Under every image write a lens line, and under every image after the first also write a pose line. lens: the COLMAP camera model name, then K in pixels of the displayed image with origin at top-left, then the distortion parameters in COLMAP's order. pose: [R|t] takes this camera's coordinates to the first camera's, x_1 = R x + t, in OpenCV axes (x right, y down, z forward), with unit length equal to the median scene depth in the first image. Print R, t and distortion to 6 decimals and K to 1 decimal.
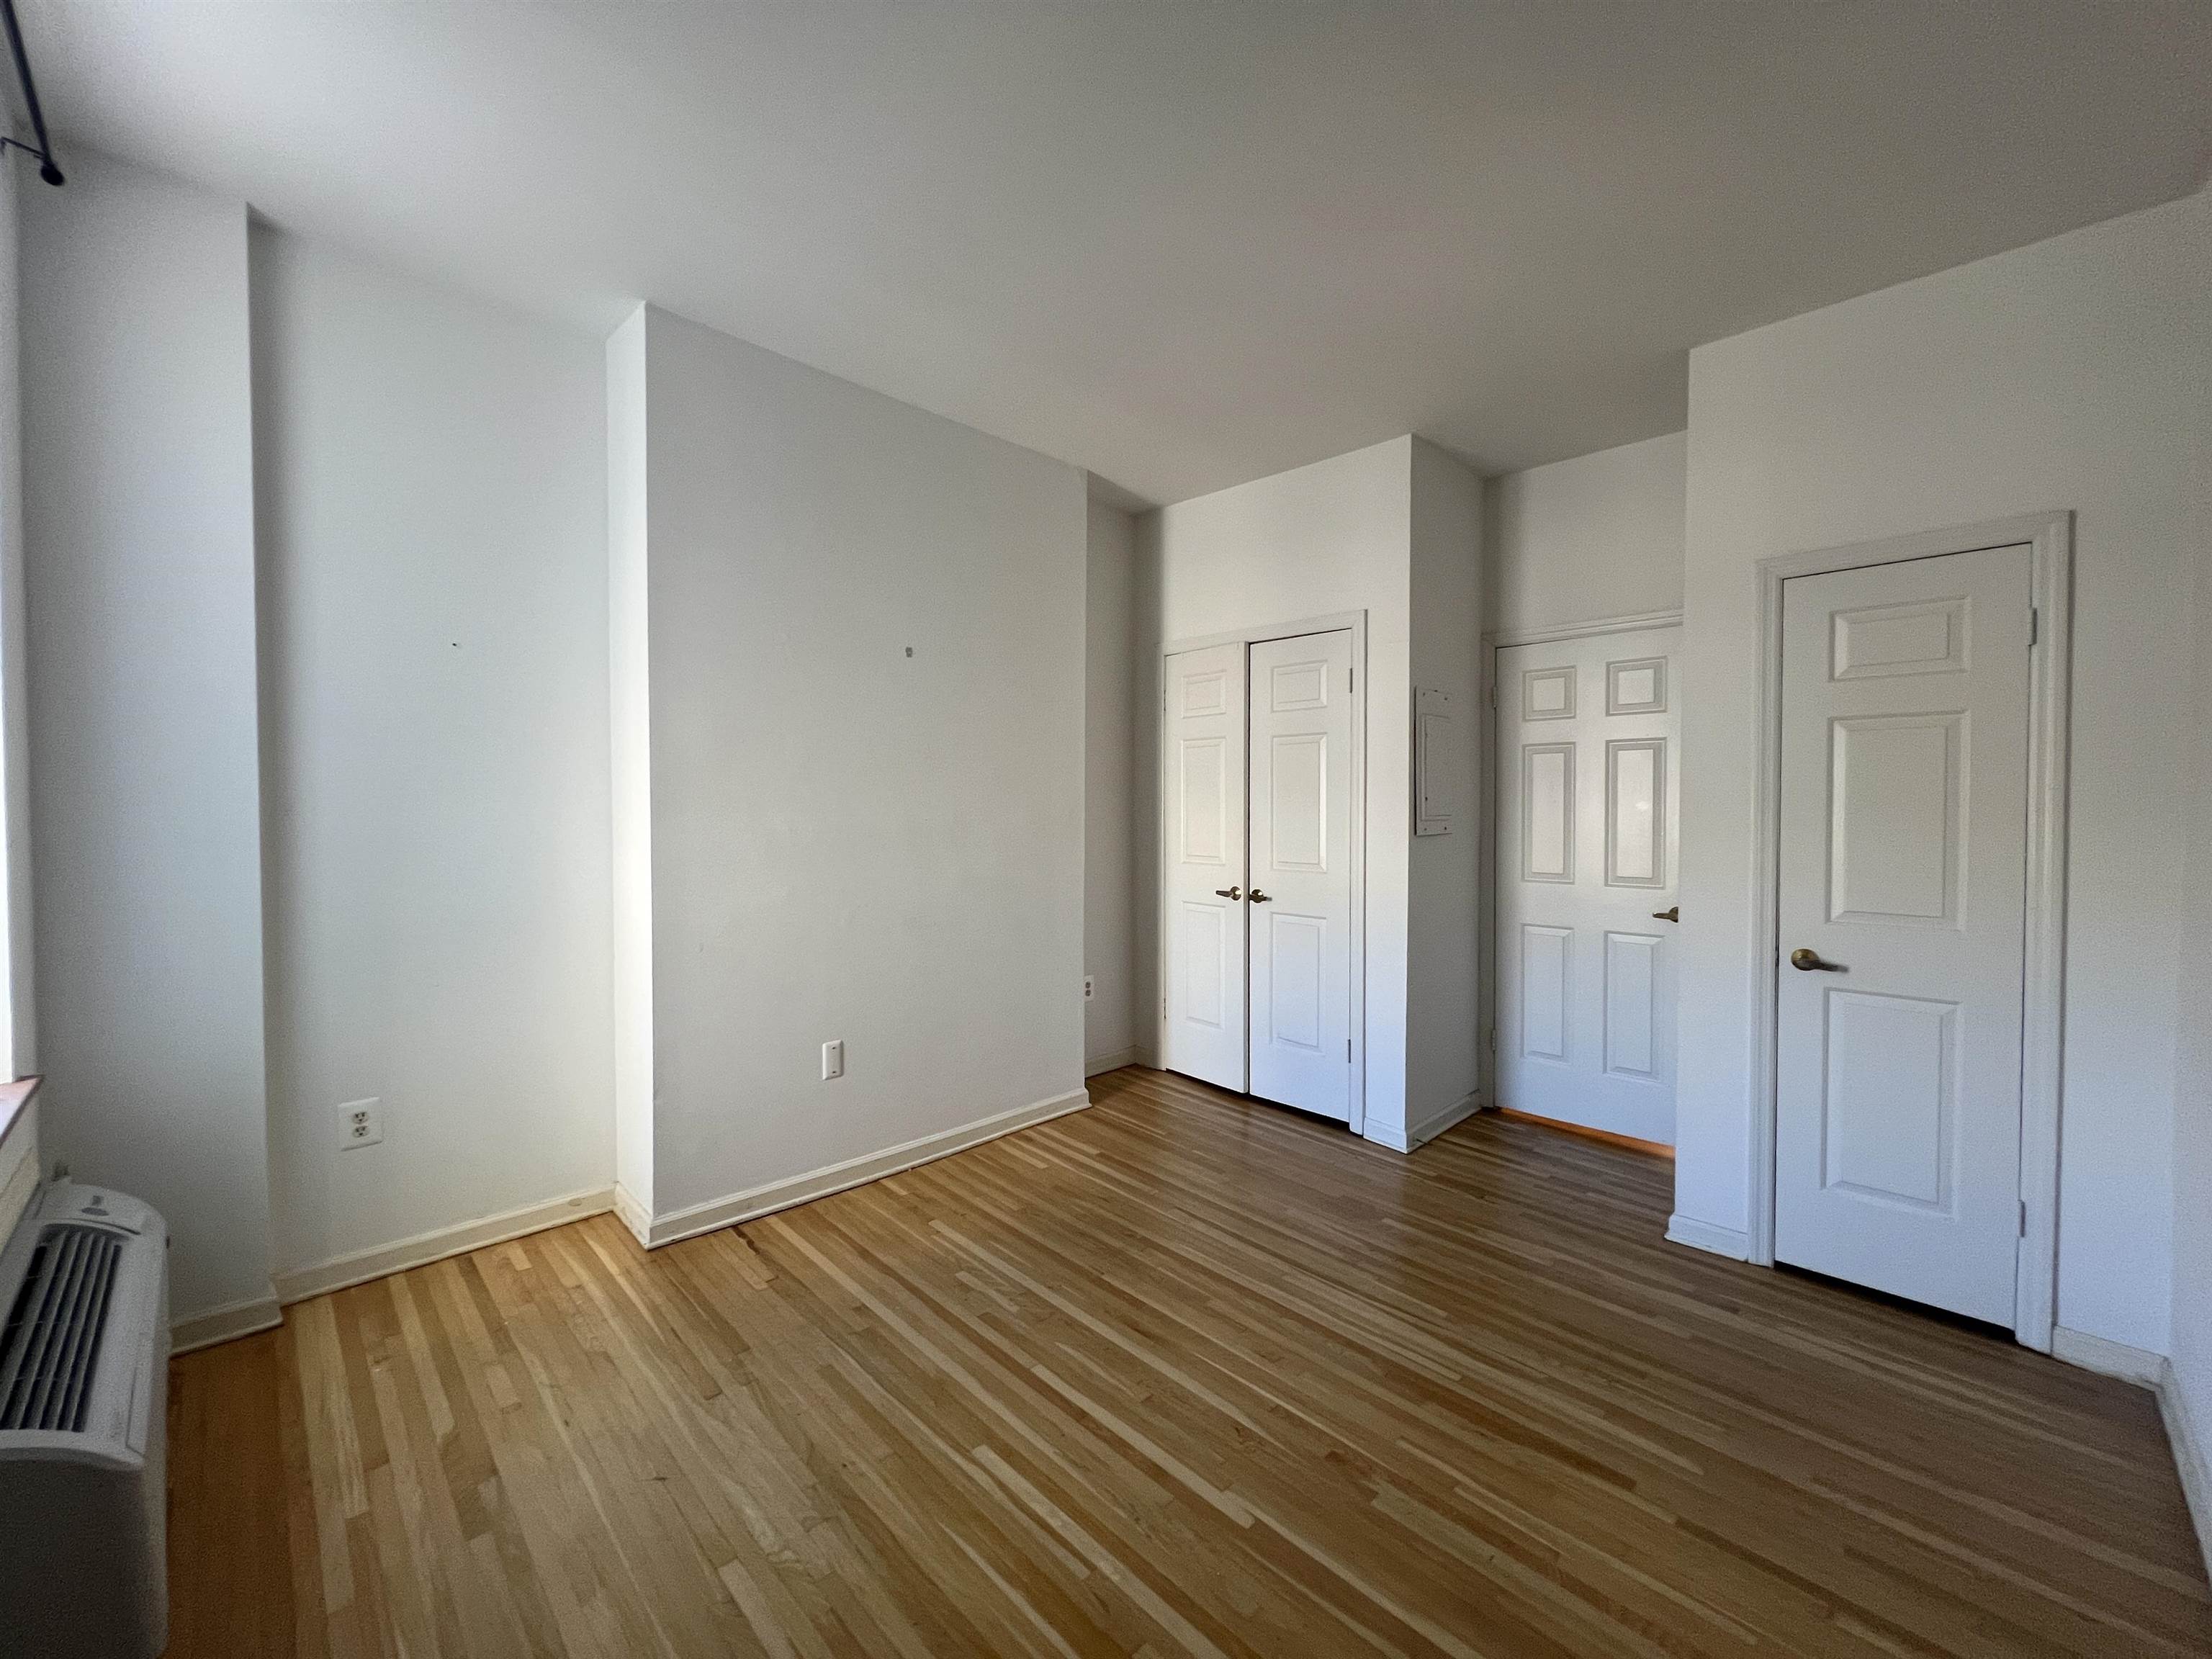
lens RADIAL K [[899.2, 0, 1098.9], [0, 899.2, 823.4], [0, 0, 1]] dist [-0.000389, 0.000161]
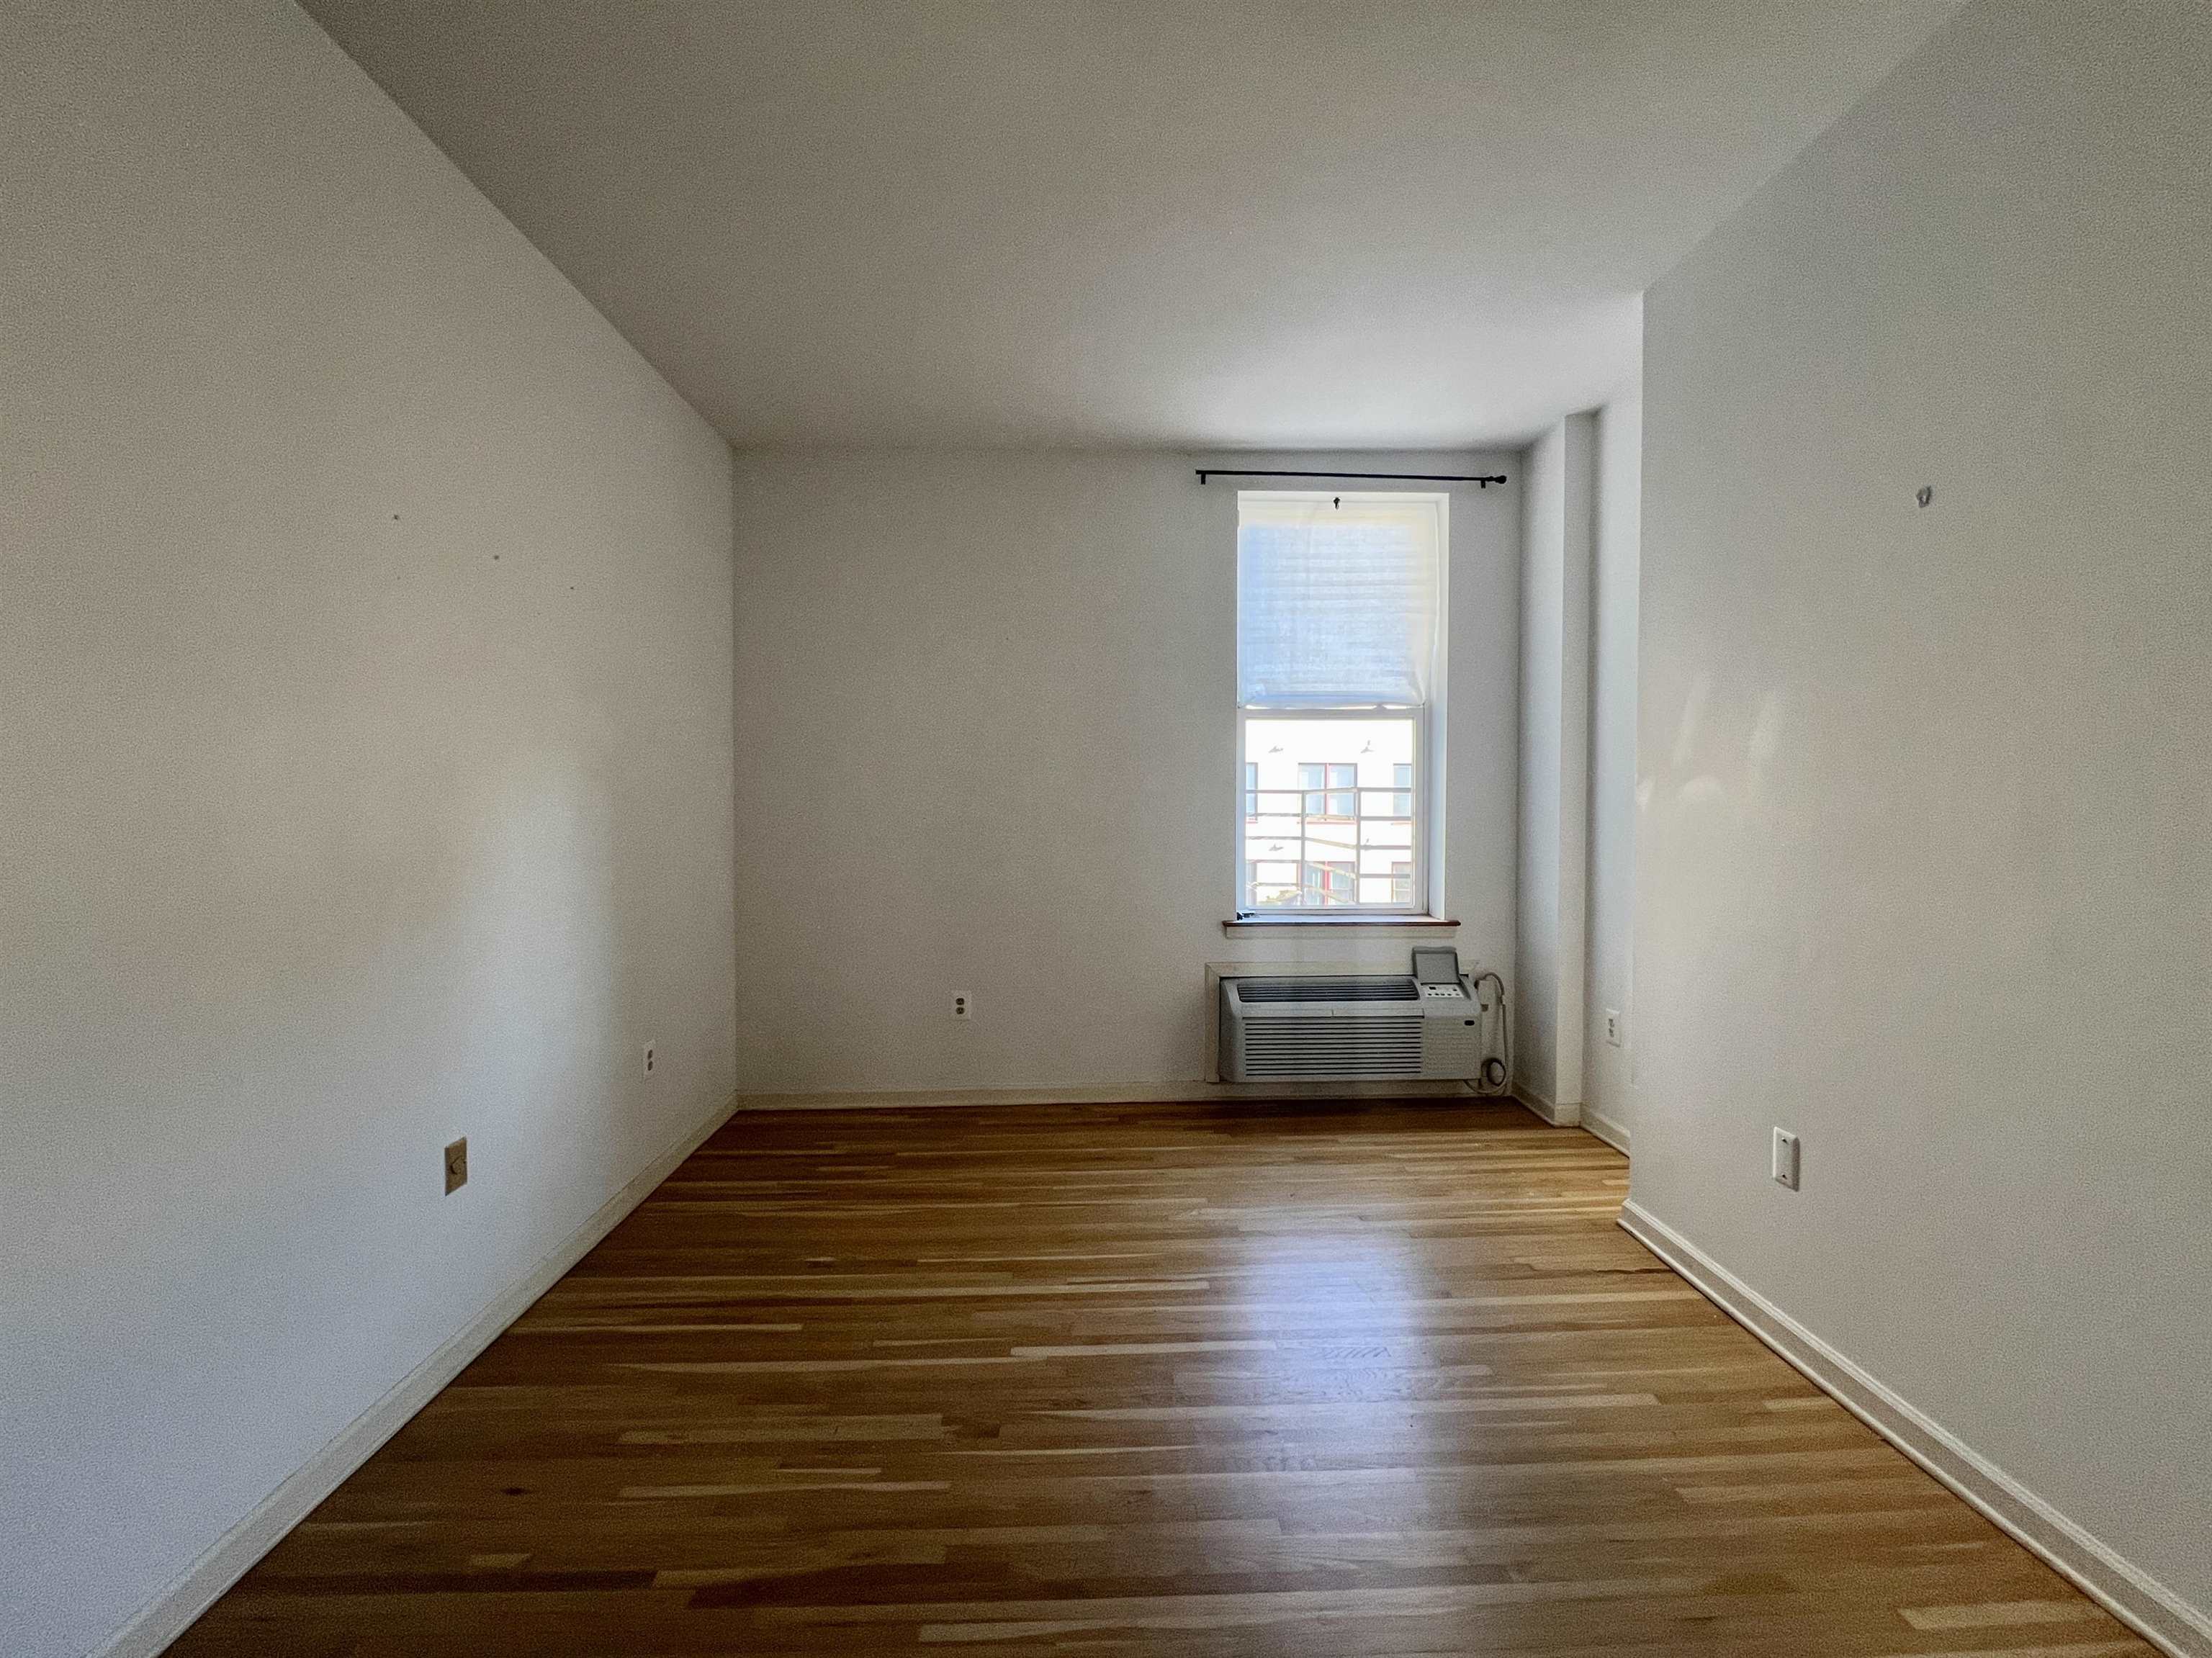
lens RADIAL K [[883.3, 0, 1101.5], [0, 883.3, 823.6], [0, 0, 1]] dist [-0.000301, -0.000247]
pose [[-0.686099, 0.008204, -0.727462, 0.632191], [-0.019848, 0.999353, 0.029990, -0.000648], [0.727238, 0.035015, -0.685492, 1.238186]]
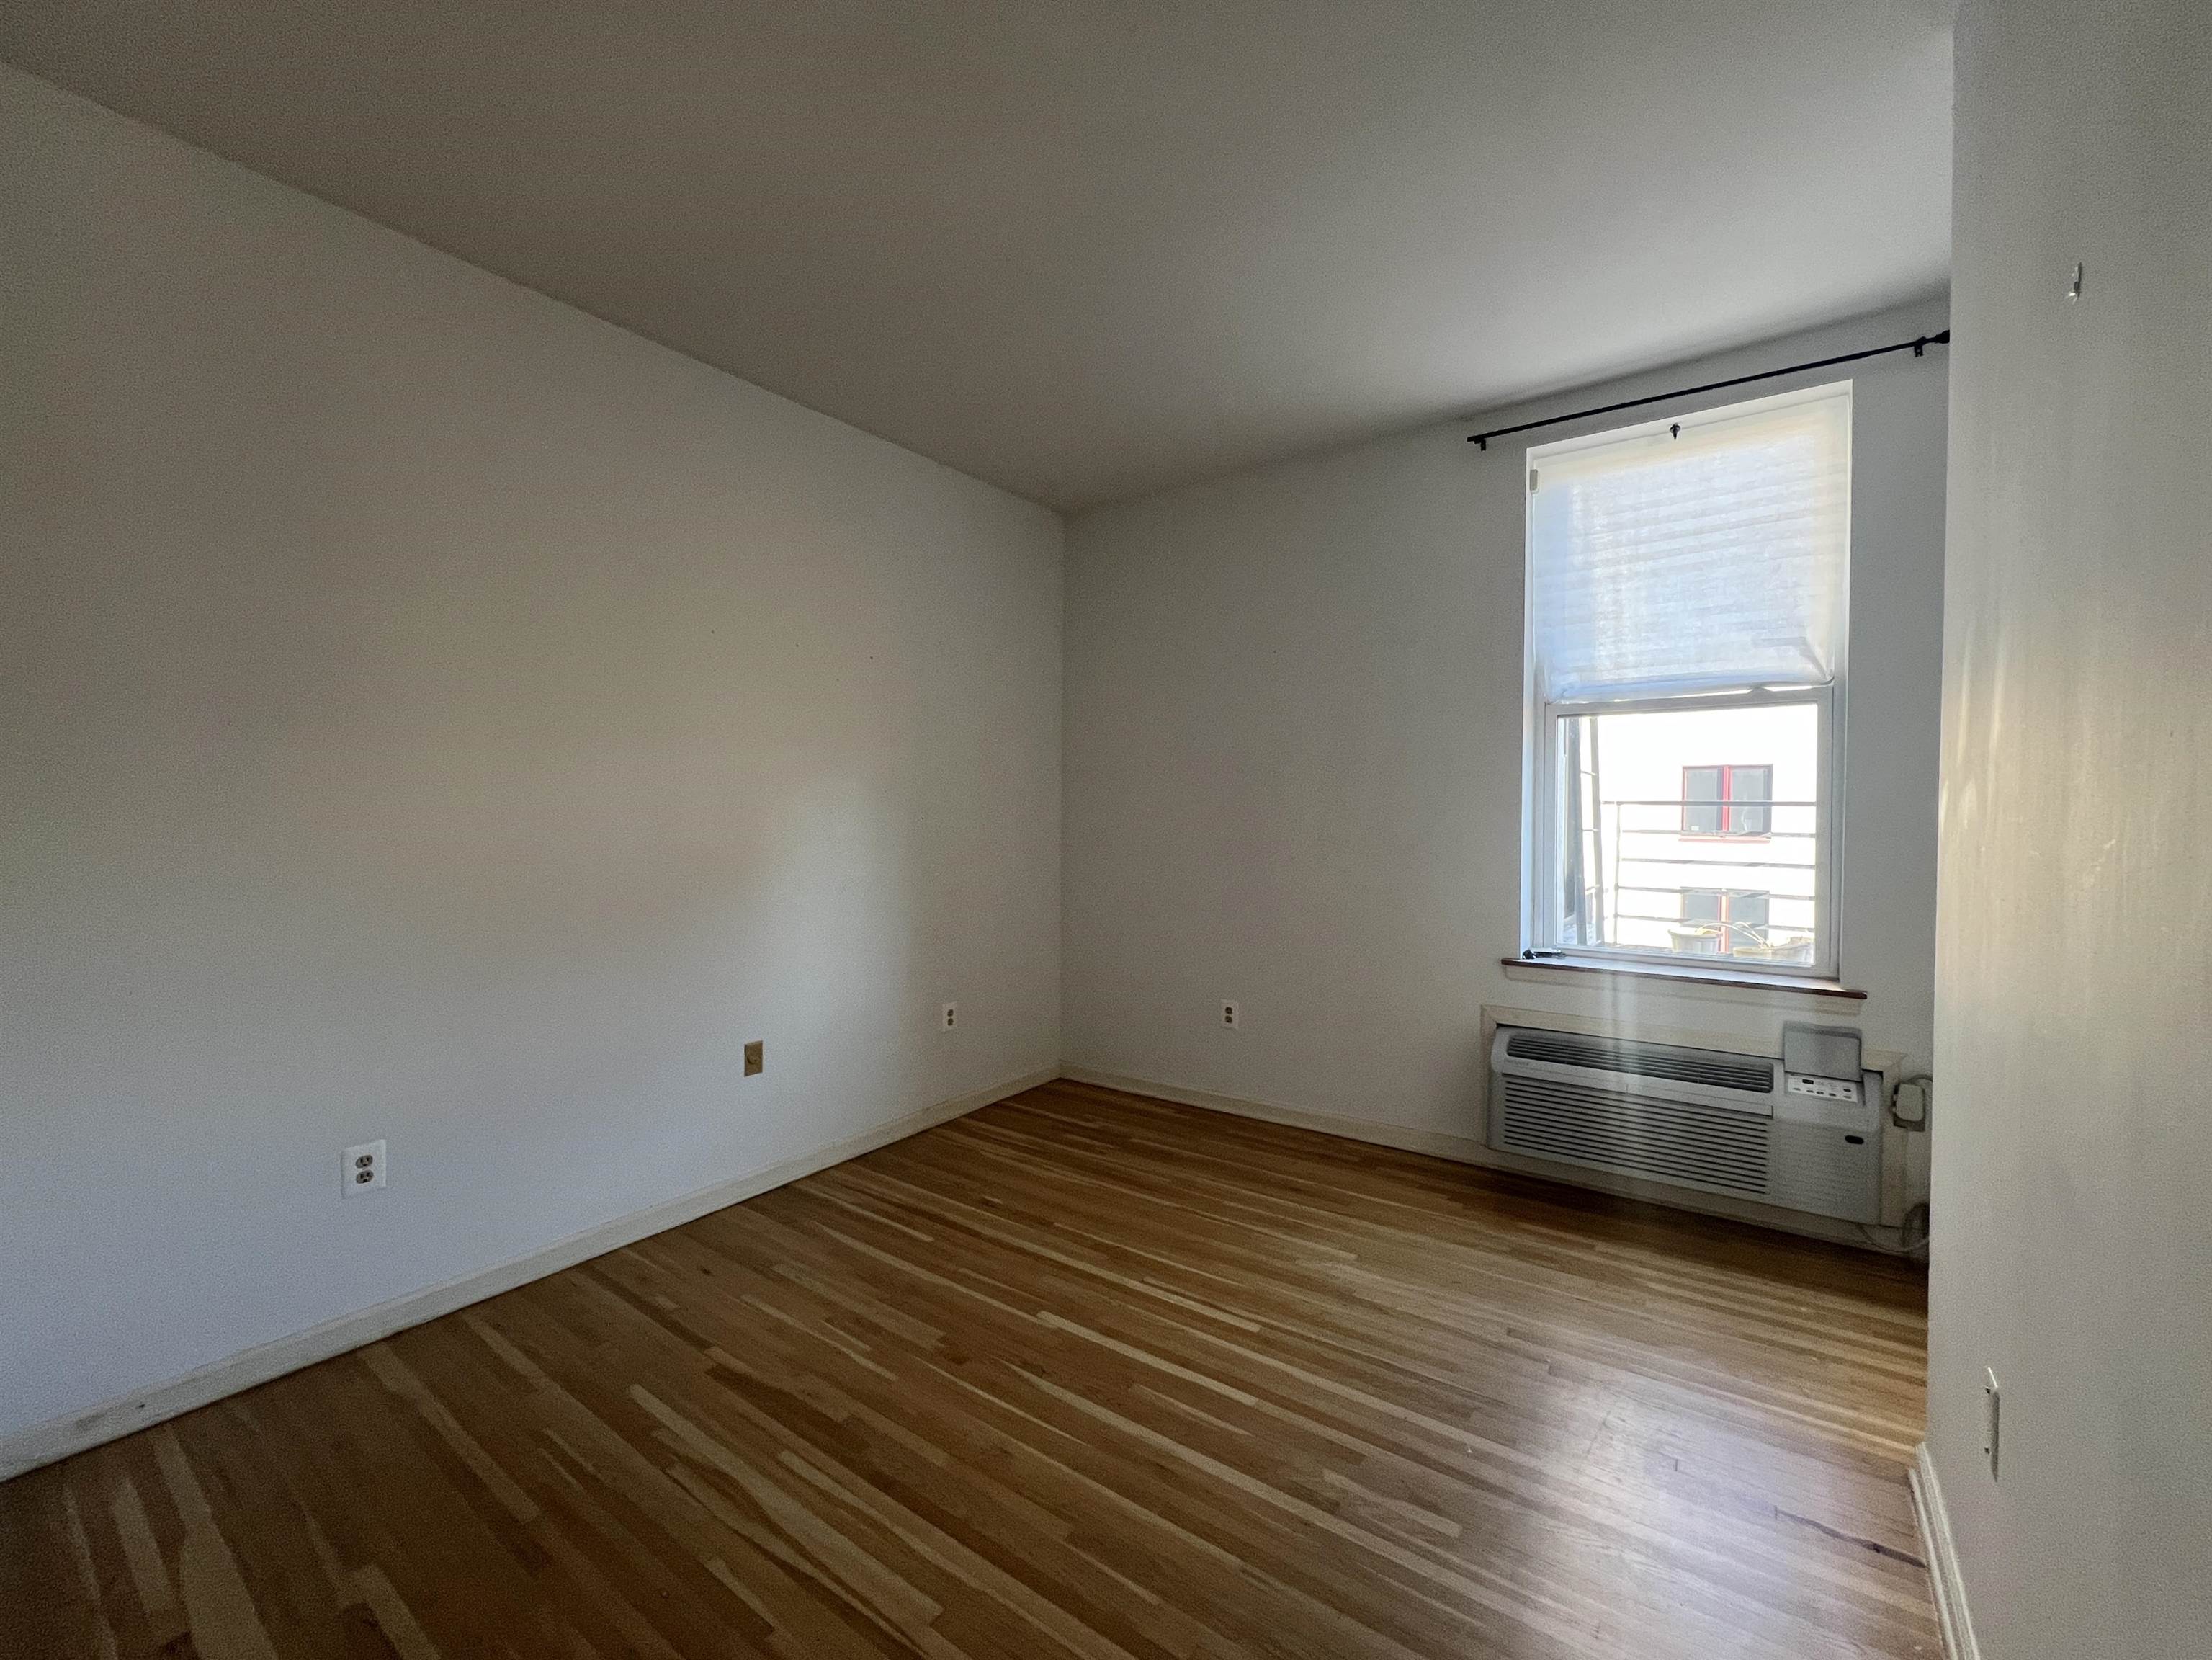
lens RADIAL K [[900.4, 0, 1105.4], [0, 900.4, 824.8], [0, 0, 1]] dist [-0.001363, 0.000254]
pose [[-0.986529, -0.011182, -0.163202, 0.196972], [-0.016388, 0.999398, 0.030587, -0.015542], [0.162762, 0.032849, -0.986118, 1.533104]]
